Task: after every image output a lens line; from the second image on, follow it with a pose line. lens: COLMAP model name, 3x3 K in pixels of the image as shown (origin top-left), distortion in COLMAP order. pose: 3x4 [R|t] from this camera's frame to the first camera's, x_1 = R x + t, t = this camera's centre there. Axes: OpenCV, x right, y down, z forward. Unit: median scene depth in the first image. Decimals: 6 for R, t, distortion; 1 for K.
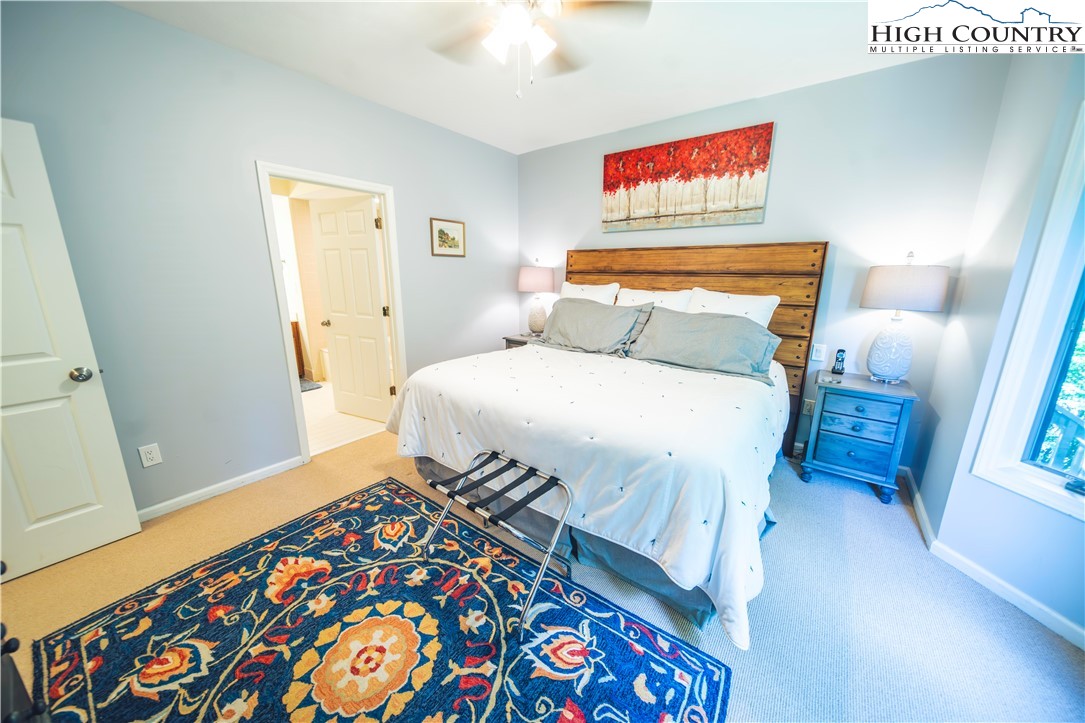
lens RADIAL K [[377.4, 0, 545.6], [0, 377.4, 359.7], [0, 0, 1]] dist [0.003129, -0.001307]
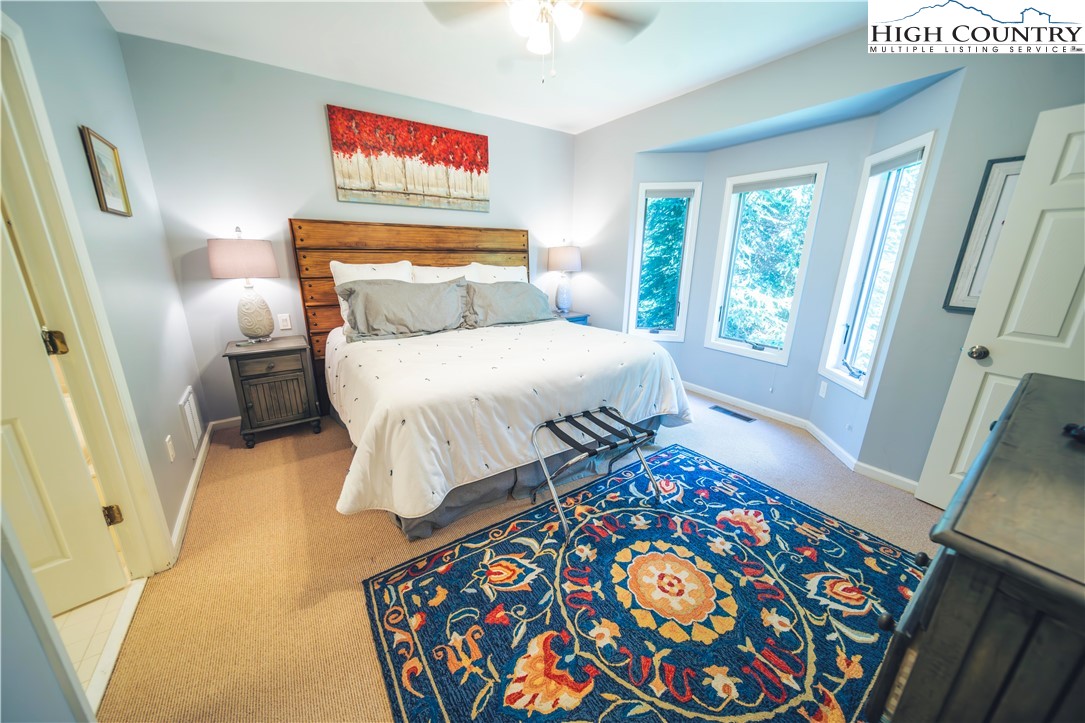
lens RADIAL K [[377.4, 0, 540.0], [0, 377.4, 359.4], [0, 0, 1]] dist [0.003129, -0.001307]
pose [[0.321258, -0.260267, 0.910524, -1.046085], [0.208912, 0.957281, 0.199922, -0.136991], [-0.923661, 0.125992, 0.361907, 0.606995]]
